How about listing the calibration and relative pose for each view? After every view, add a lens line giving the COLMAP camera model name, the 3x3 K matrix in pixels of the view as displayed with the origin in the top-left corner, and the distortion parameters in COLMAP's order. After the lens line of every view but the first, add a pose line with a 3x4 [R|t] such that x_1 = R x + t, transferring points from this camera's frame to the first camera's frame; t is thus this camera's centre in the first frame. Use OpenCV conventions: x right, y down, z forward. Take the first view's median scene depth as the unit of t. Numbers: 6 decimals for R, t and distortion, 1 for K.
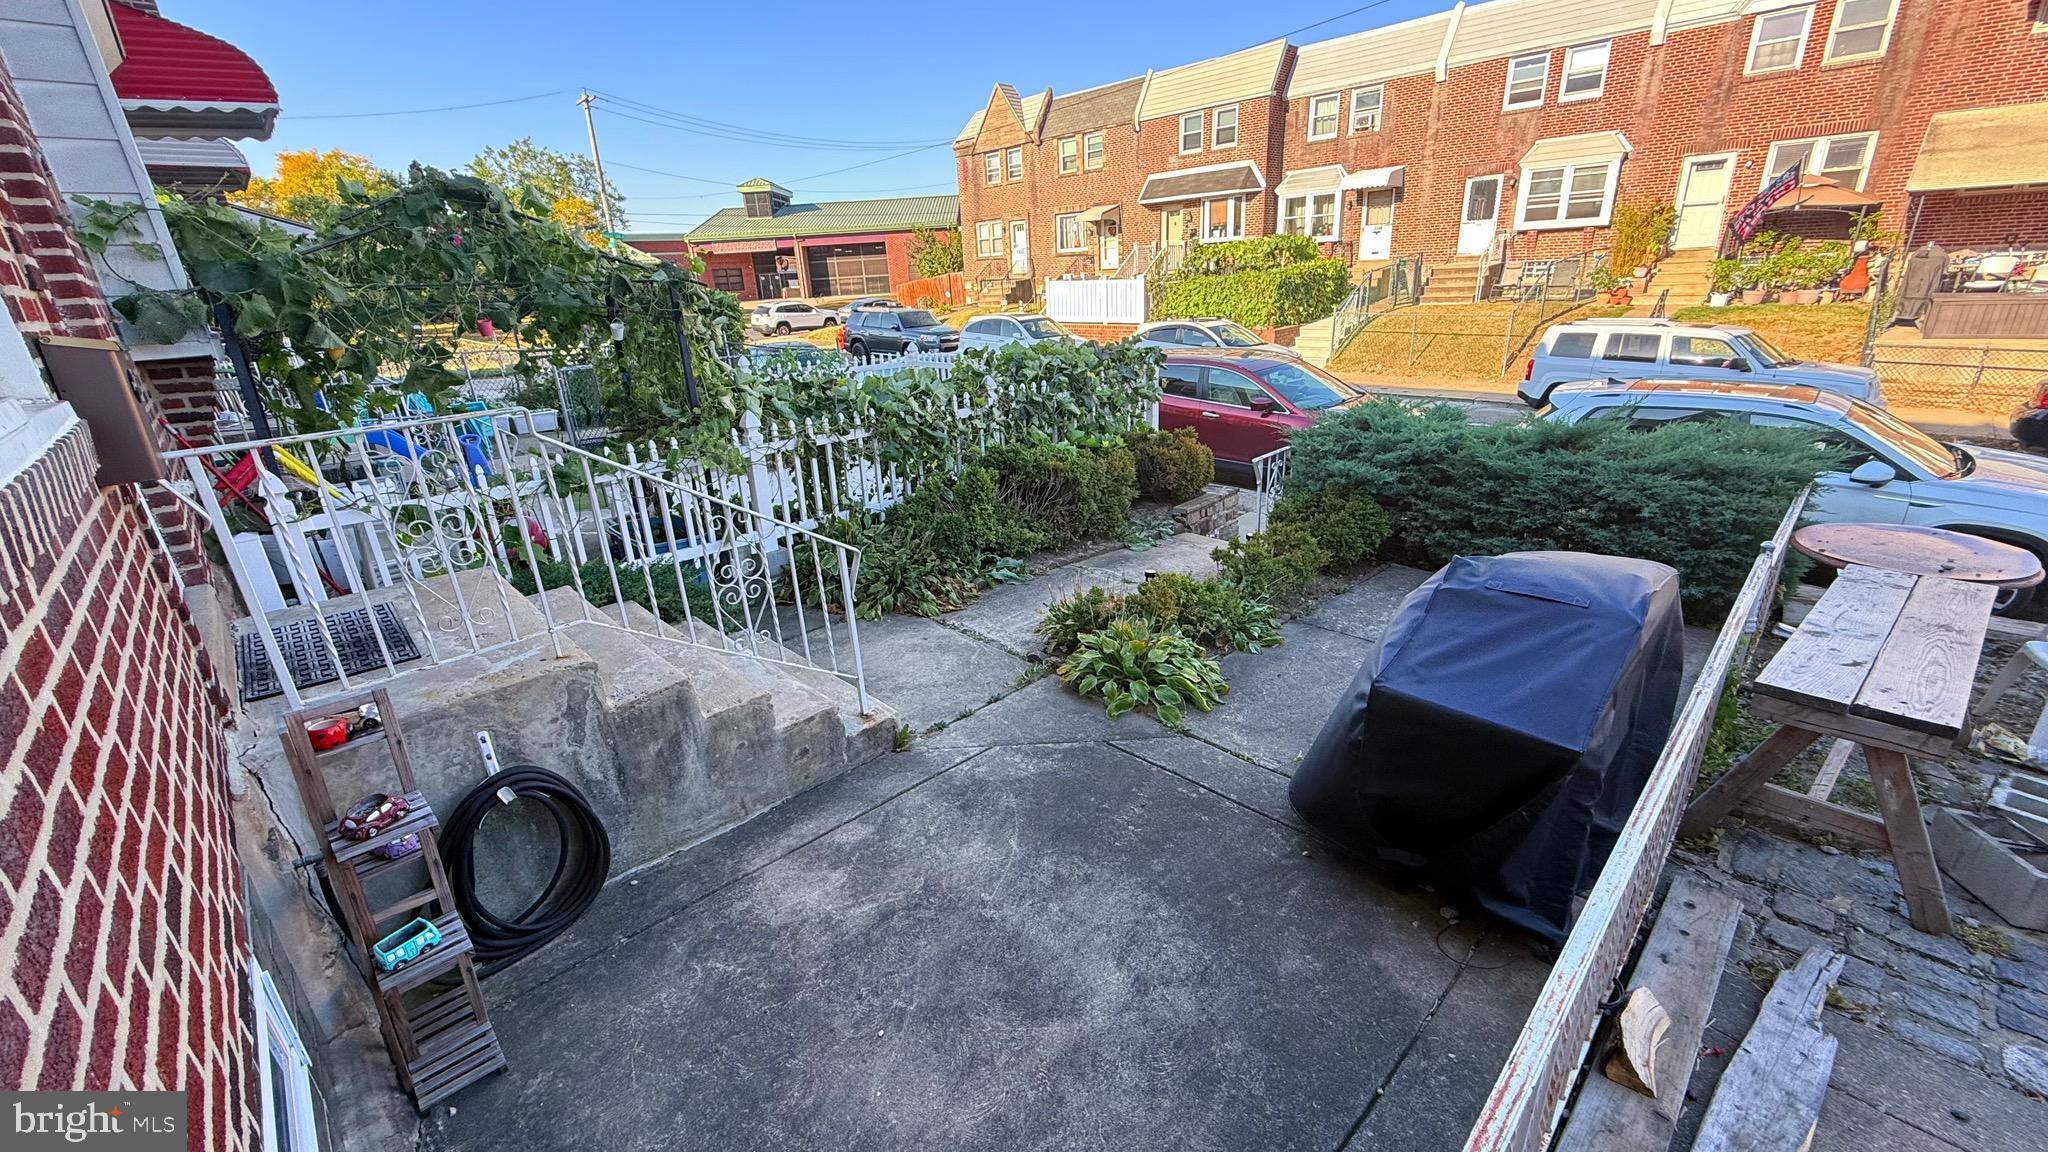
lens RADIAL K [[817.7, 0, 1019.0], [0, 817.7, 574.5], [0, 0, 1]] dist [0.000519, -0.000076]
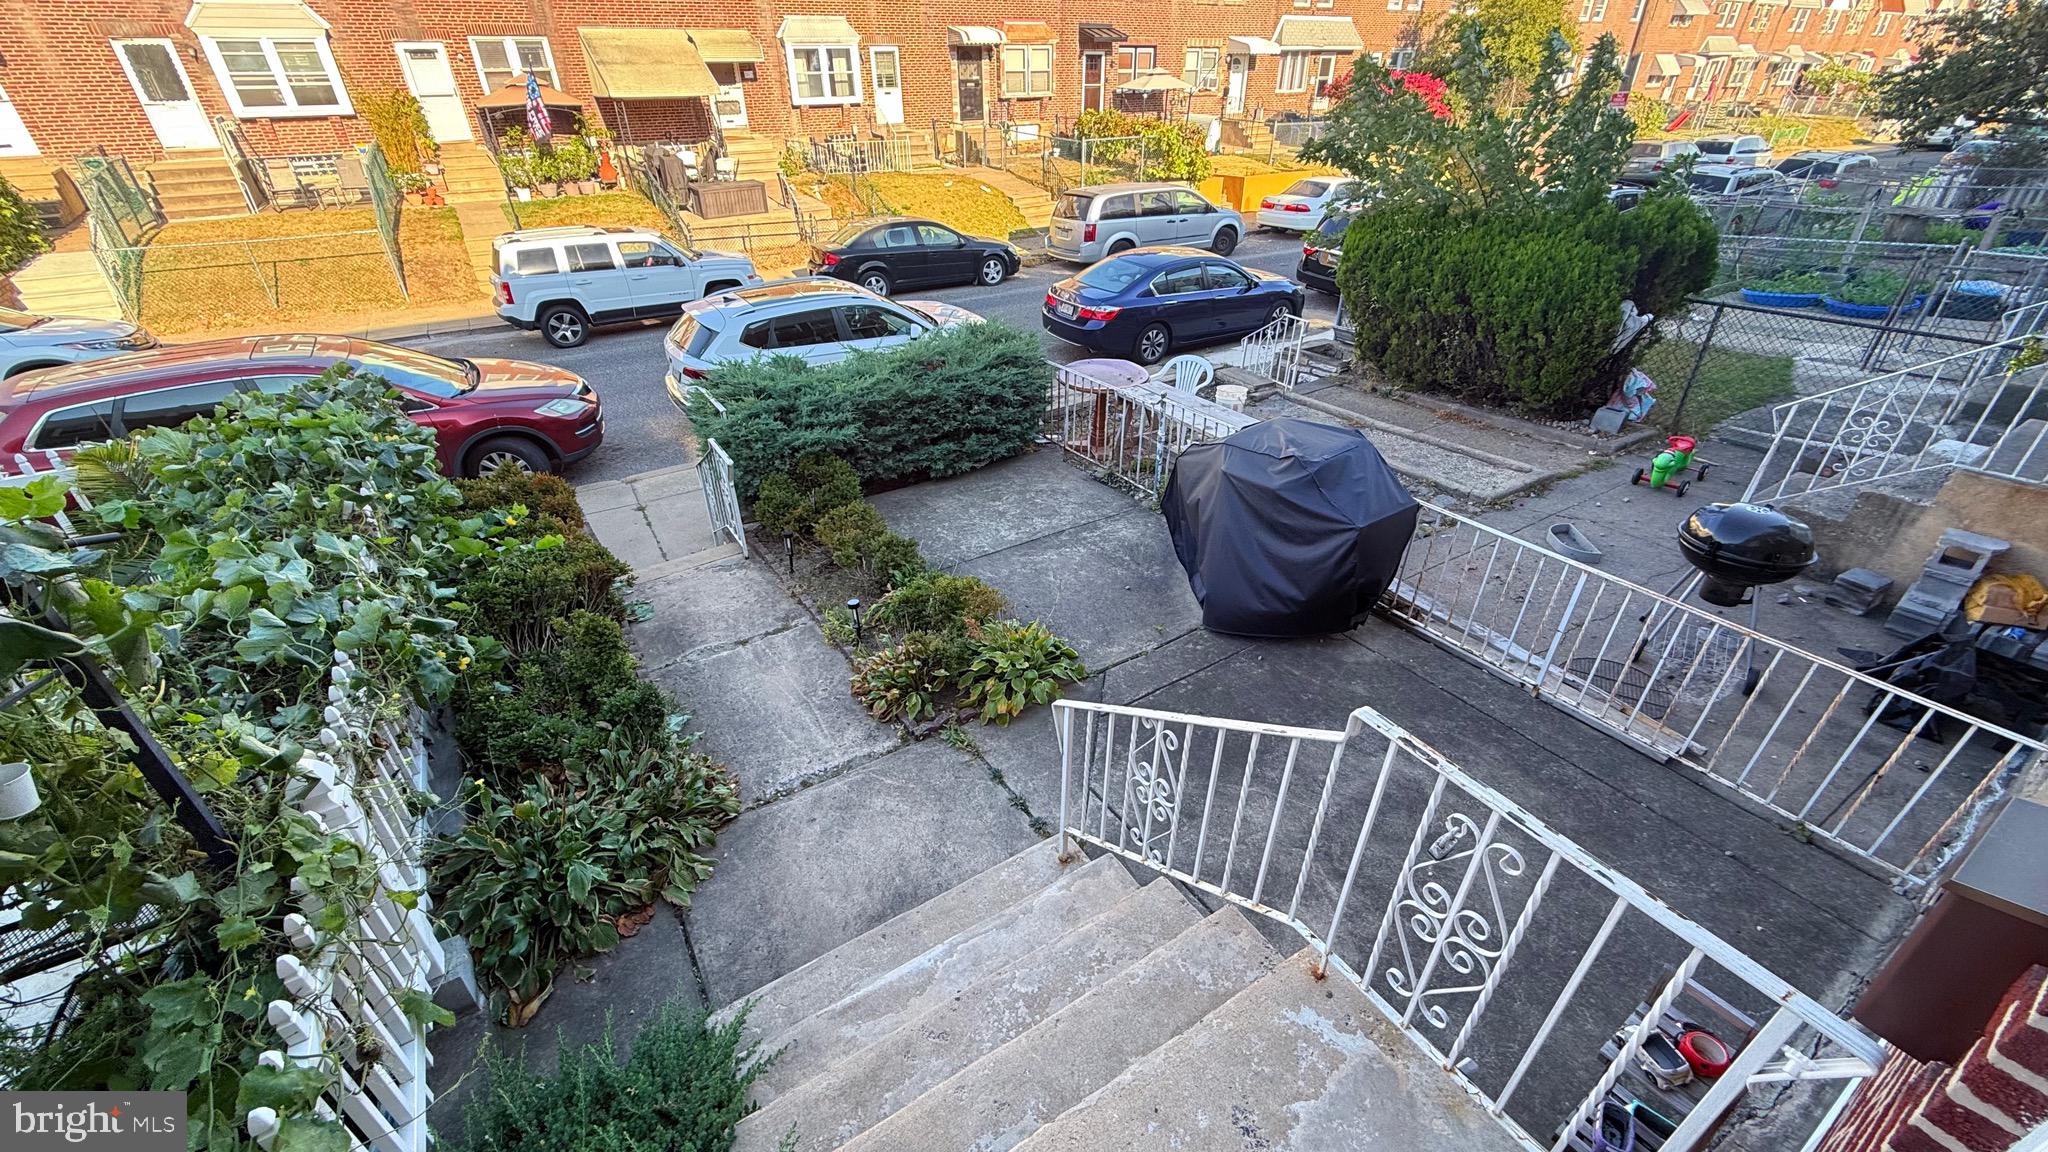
lens RADIAL K [[817.7, 0, 1018.8], [0, 817.7, 572.8], [0, 0, 1]] dist [0.000519, -0.000076]
pose [[0.209893, -0.469205, 0.857783, -0.159860], [0.348373, 0.855635, 0.382786, -0.088471], [-0.913554, 0.218485, 0.343050, 0.133006]]
